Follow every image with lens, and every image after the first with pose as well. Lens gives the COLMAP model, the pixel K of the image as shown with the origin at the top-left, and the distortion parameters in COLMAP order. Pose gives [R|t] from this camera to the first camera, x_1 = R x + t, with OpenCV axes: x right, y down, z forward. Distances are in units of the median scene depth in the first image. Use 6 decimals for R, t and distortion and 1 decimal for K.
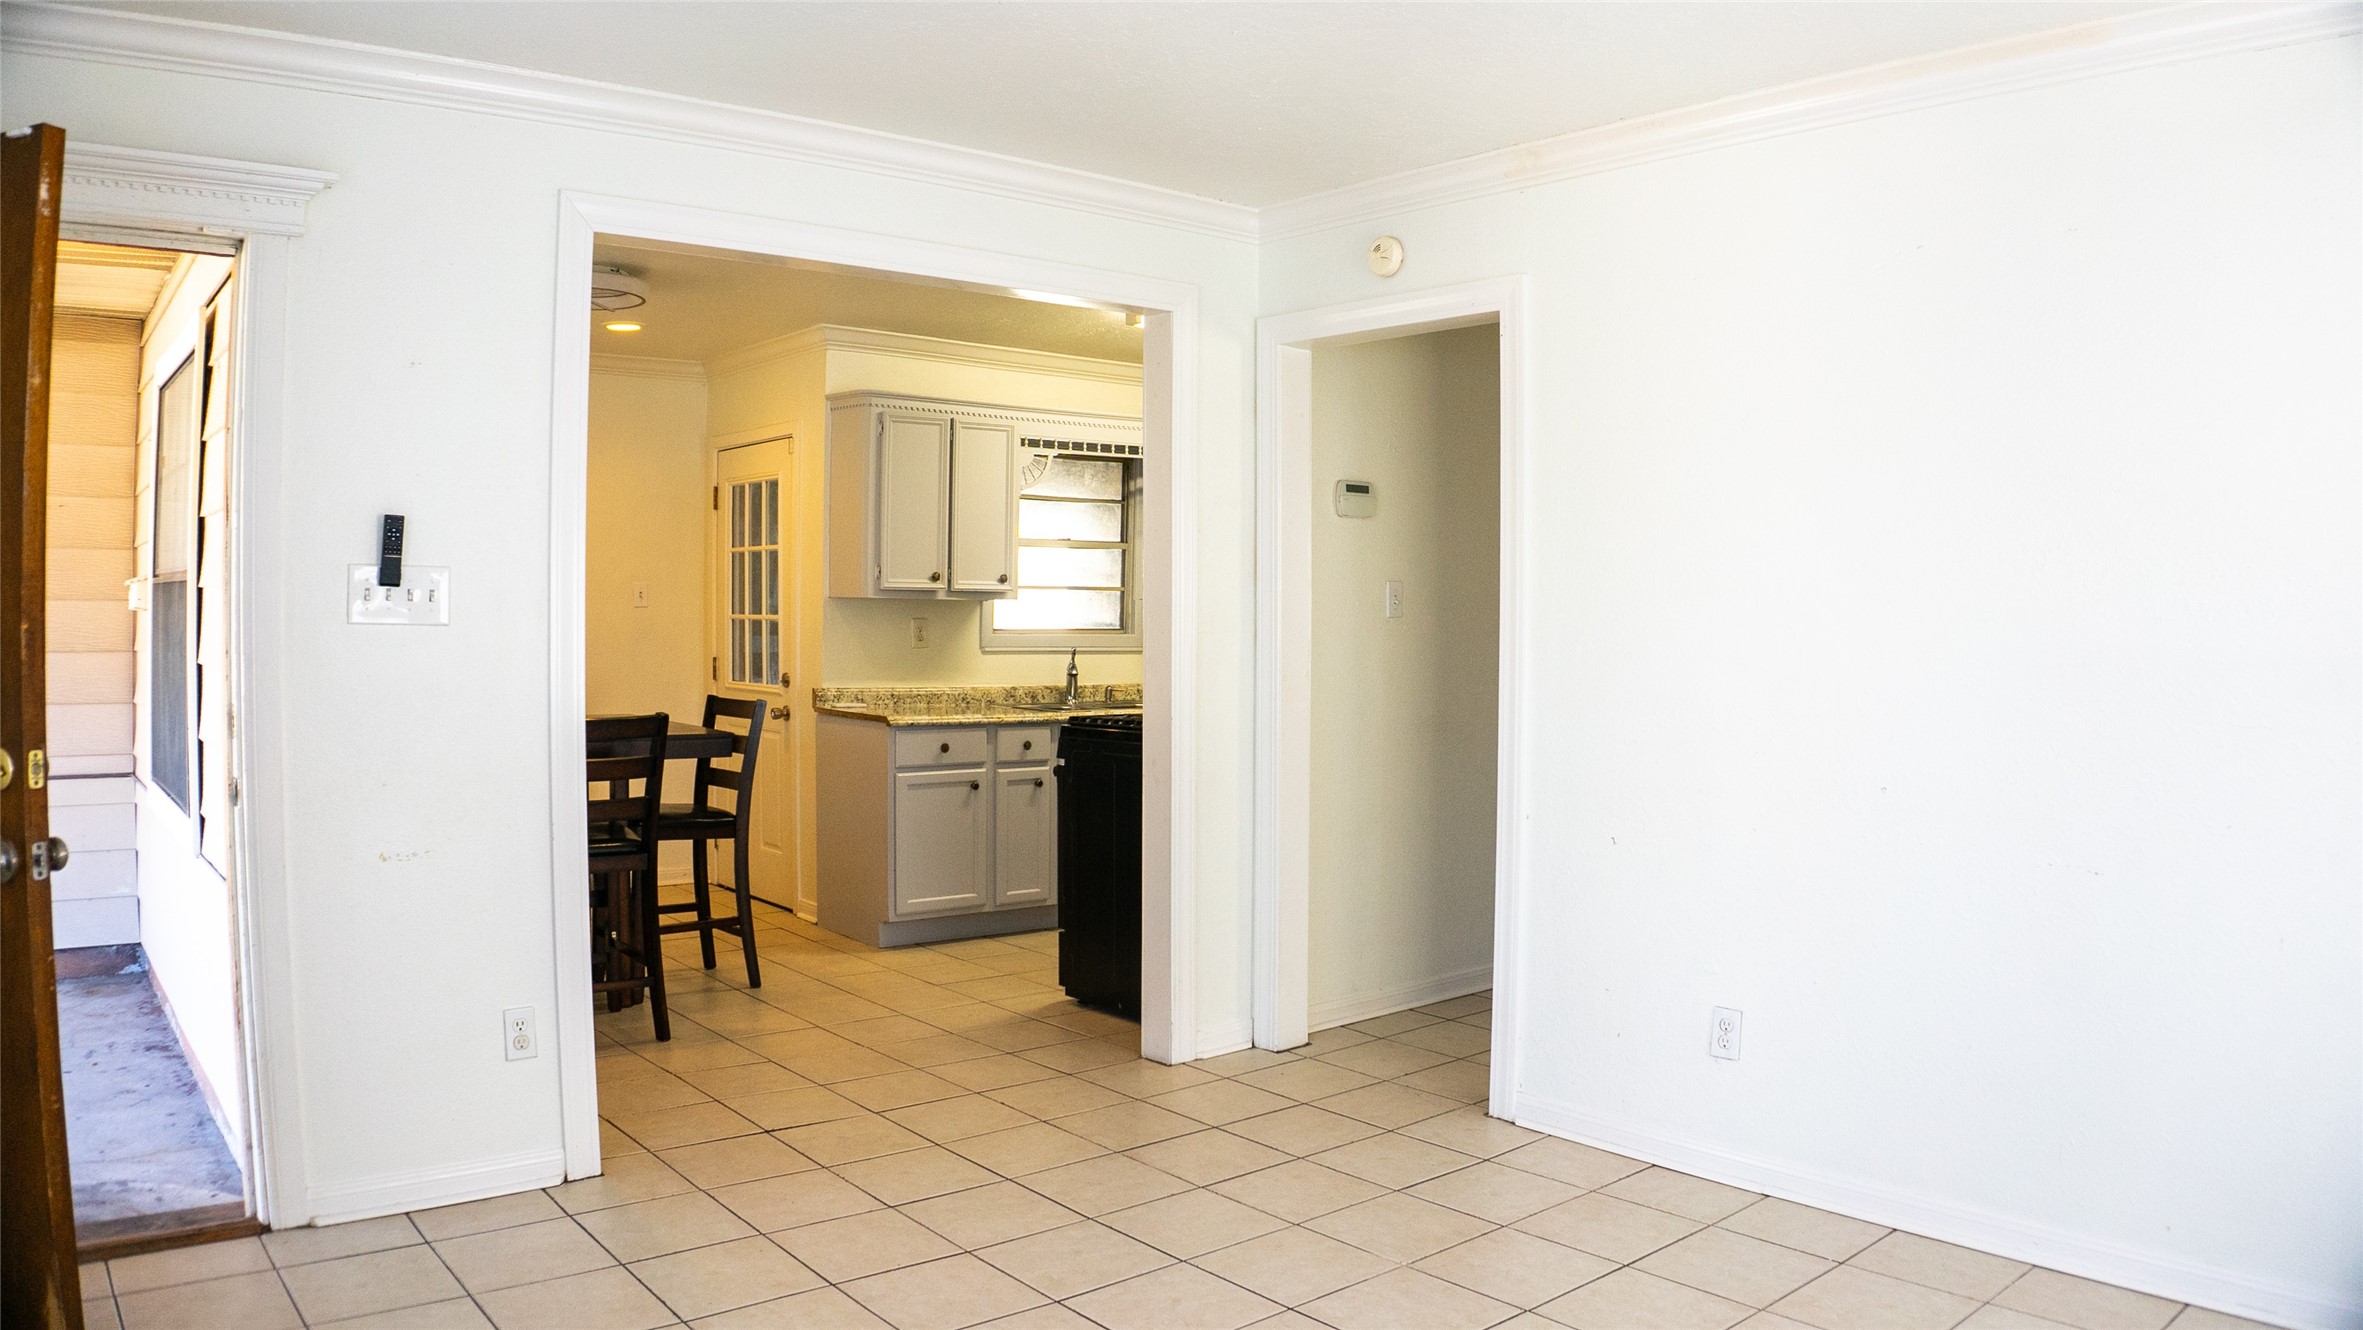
lens RADIAL K [[1648.7, 0, 1172.8], [0, 1648.7, 629.6], [0, 0, 1]] dist [-0.234063, 0.085718]
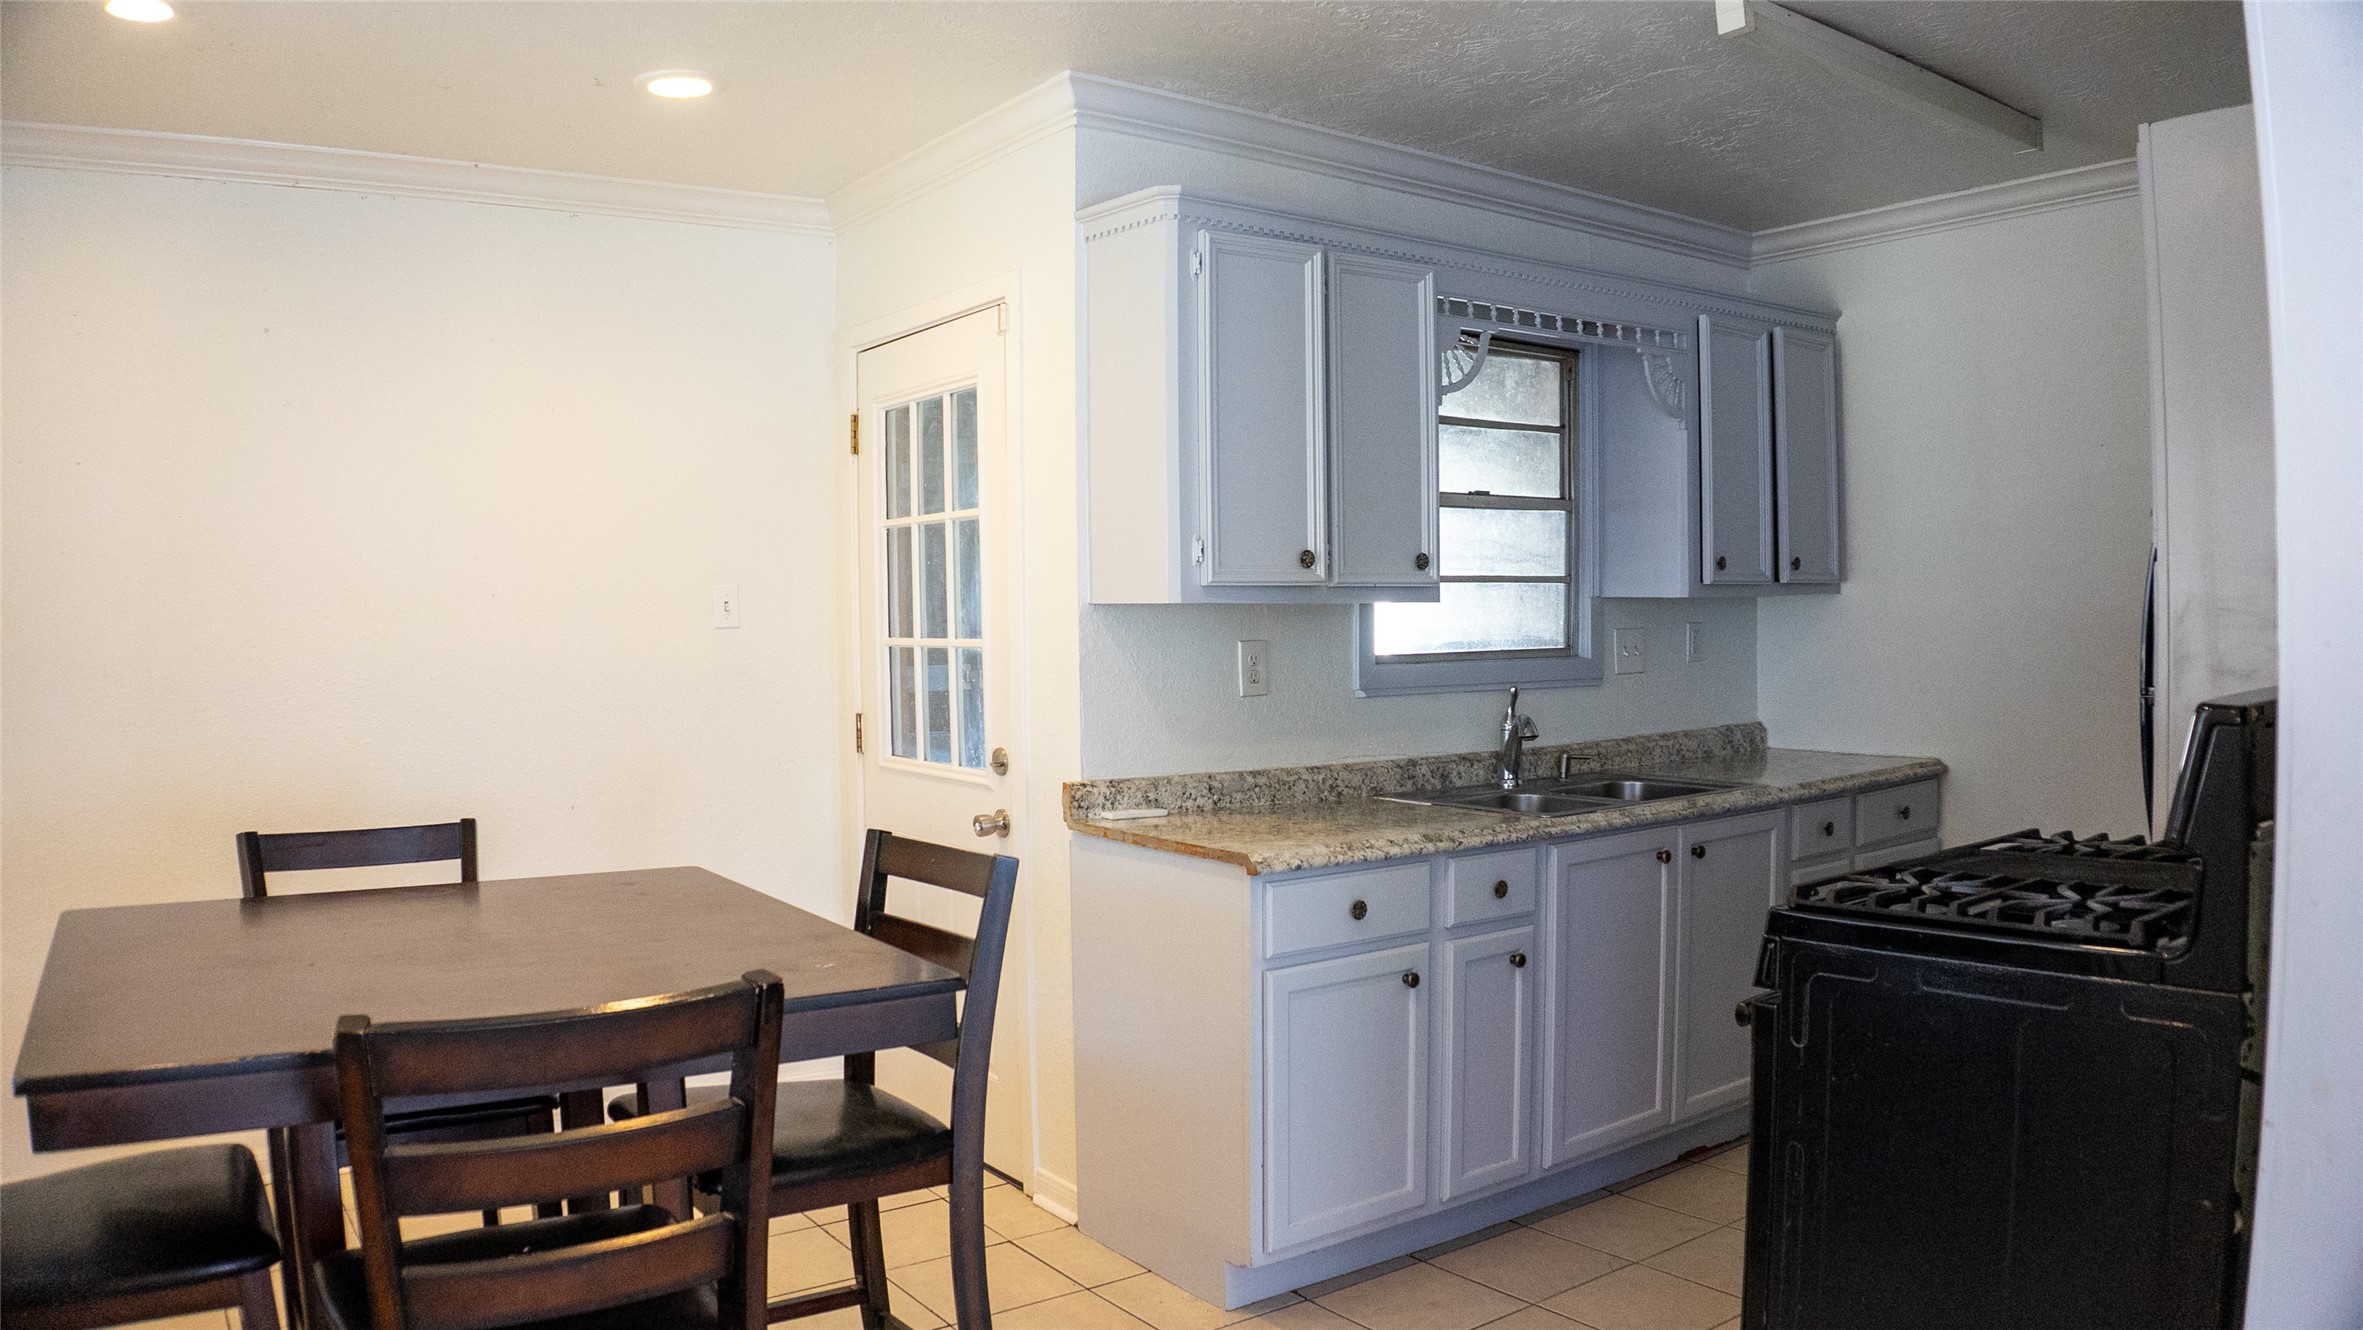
lens RADIAL K [[1648.7, 0, 1172.8], [0, 1648.7, 629.6], [0, 0, 1]] dist [-0.234063, 0.085718]
pose [[0.997730, -0.019984, -0.064309, -0.144512], [0.020056, 0.999799, 0.000476, -0.011127], [0.064287, -0.001765, 0.997930, 0.463172]]
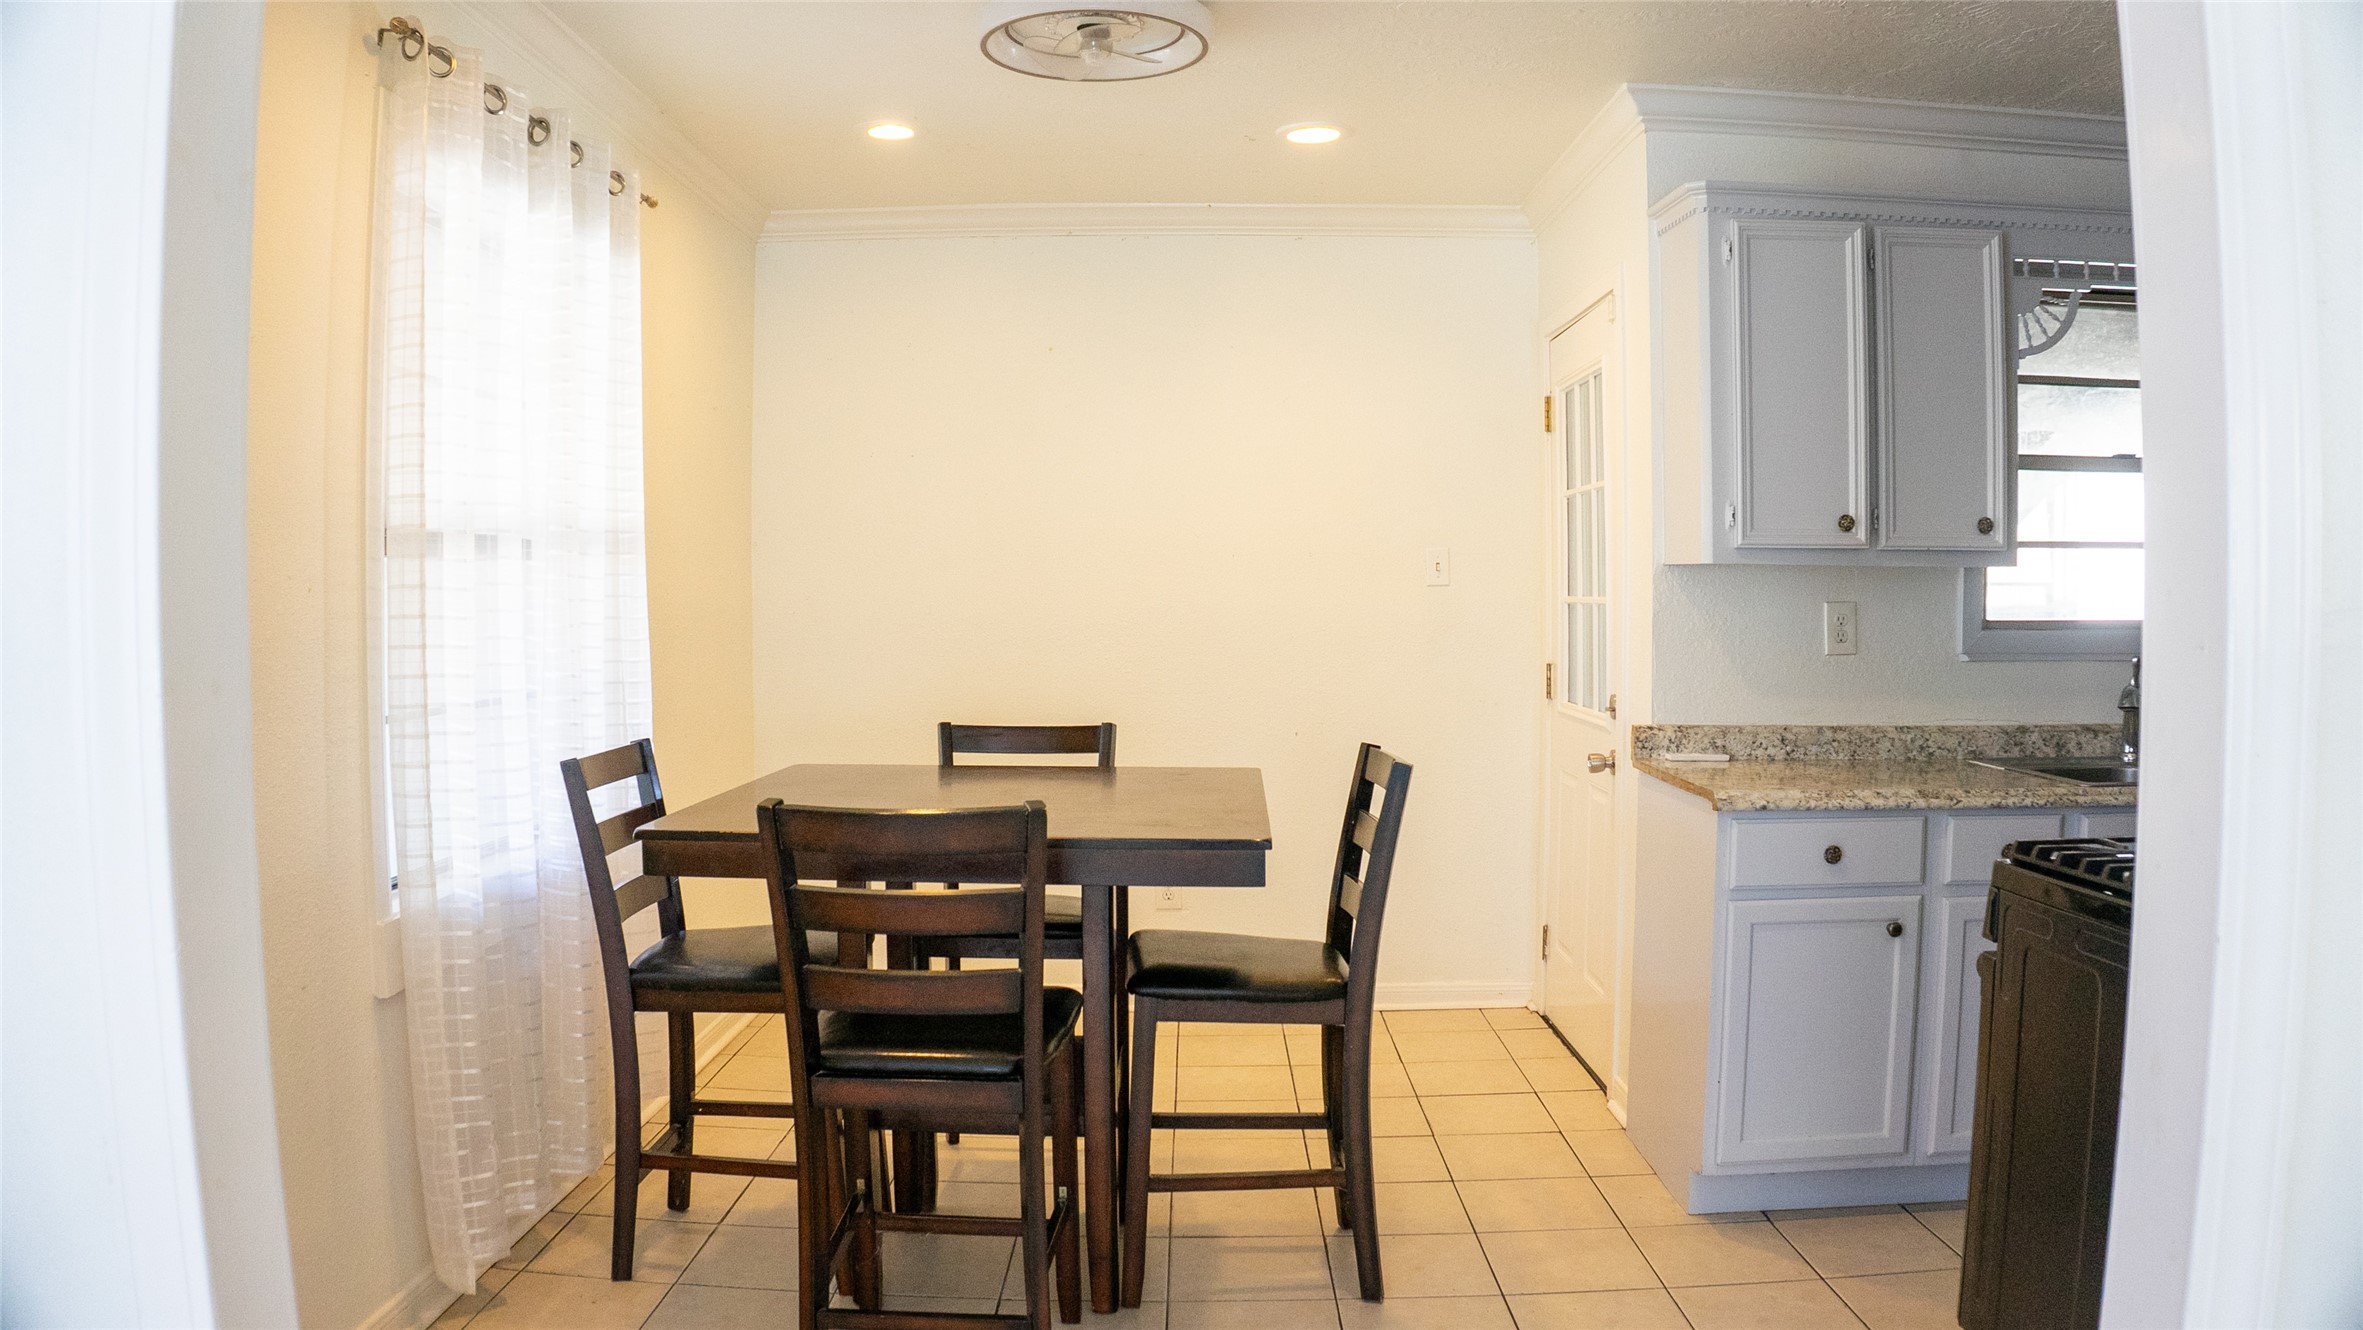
lens RADIAL K [[1650.2, 0, 1219.5], [0, 1650.2, 633.7], [0, 0, 1]] dist [-0.215975, 0.080187]
pose [[0.783234, 0.007564, -0.621680, 0.018094], [0.001257, 0.999905, 0.013750, -0.003848], [0.621725, -0.011551, 0.783150, 0.442256]]
